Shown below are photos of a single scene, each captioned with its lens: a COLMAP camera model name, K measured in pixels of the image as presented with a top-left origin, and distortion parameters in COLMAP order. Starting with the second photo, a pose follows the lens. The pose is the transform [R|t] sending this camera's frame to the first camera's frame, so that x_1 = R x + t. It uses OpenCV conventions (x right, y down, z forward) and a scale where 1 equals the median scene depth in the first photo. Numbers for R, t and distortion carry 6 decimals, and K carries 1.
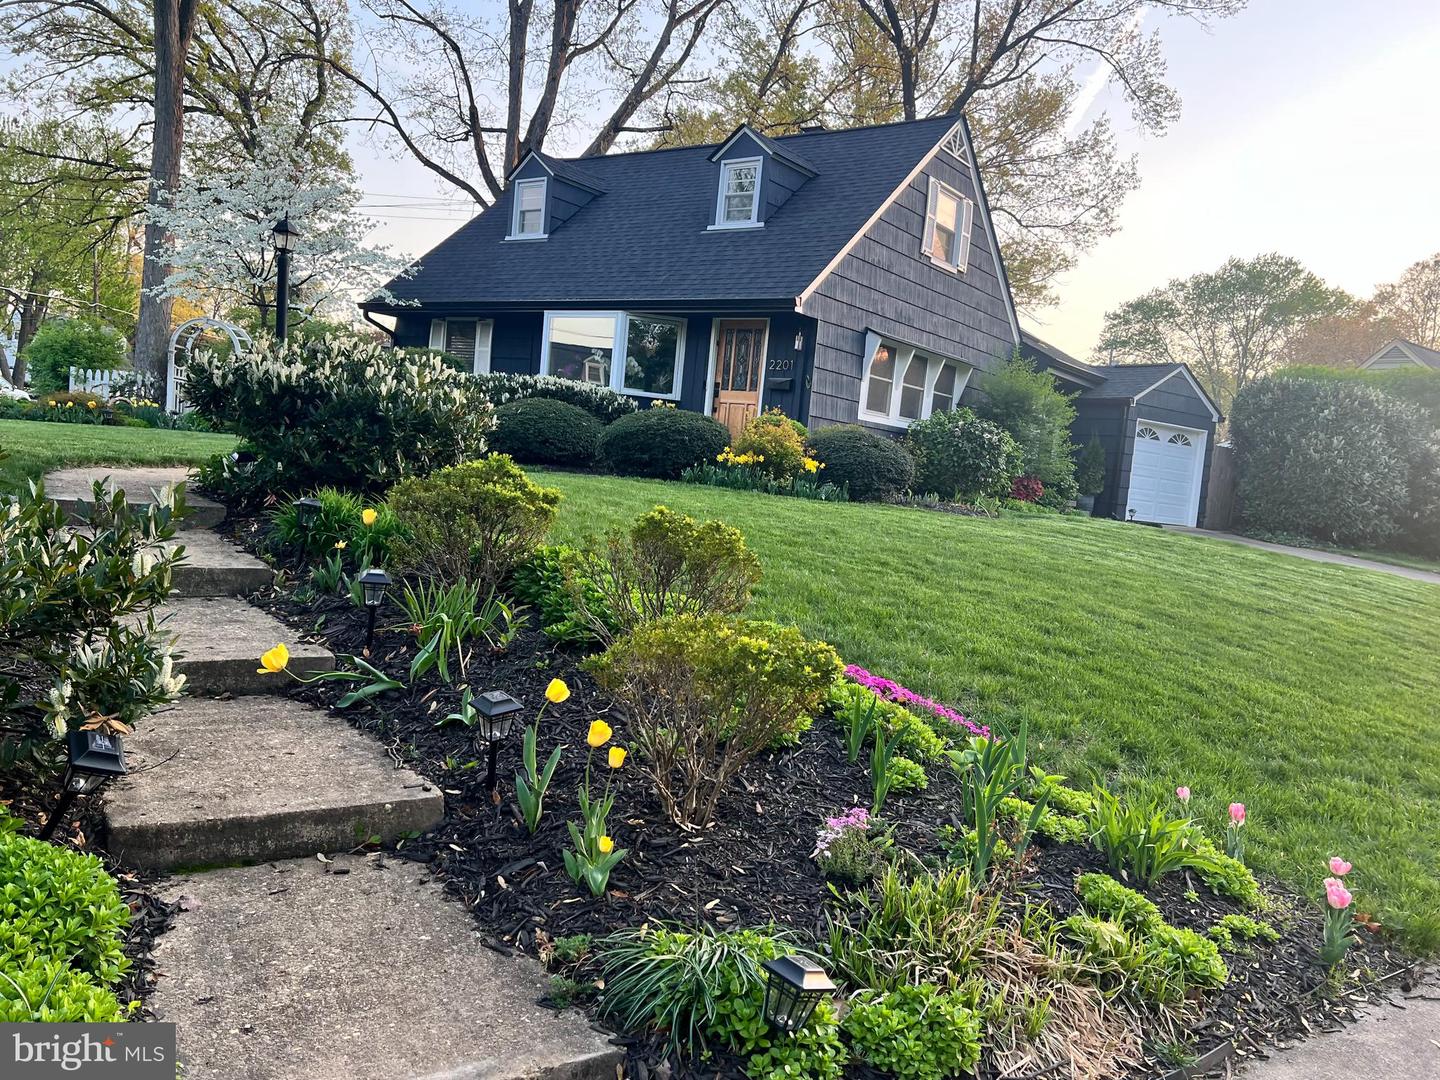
lens RADIAL K [[1093.7, 0, 720.0], [0, 1093.7, 540.0], [0, 0, 1]] dist [0.021731, -0.011431]
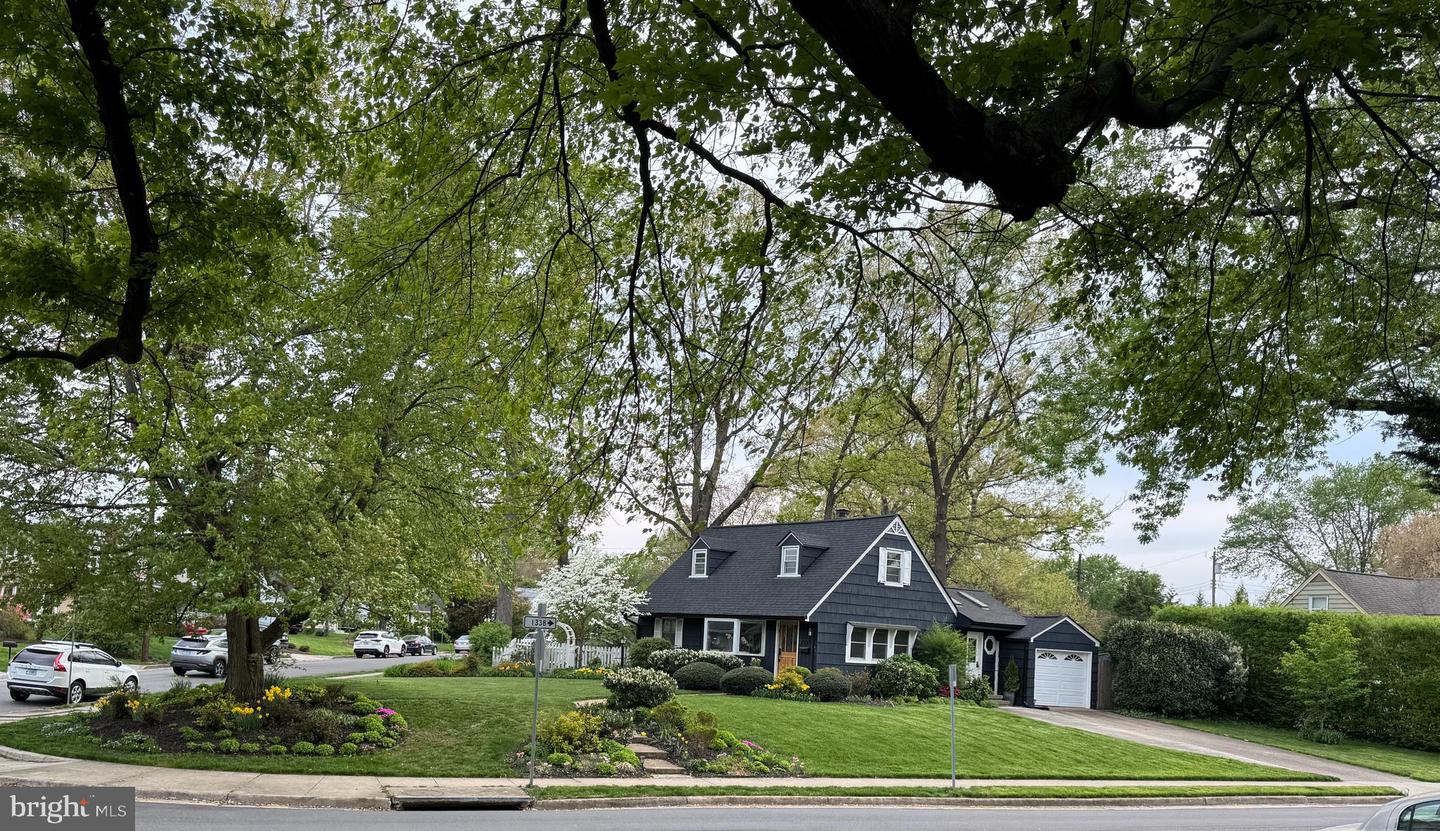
lens RADIAL K [[1301.8, 0, 718.0], [0, 1301.8, 549.4], [0, 0, 1]] dist [0.152189, -0.000667]
pose [[0.980054, -0.050375, -0.192240, 0.378631], [0.022668, 0.989362, -0.143695, 0.034119], [0.197433, 0.136471, 0.970771, -1.568893]]
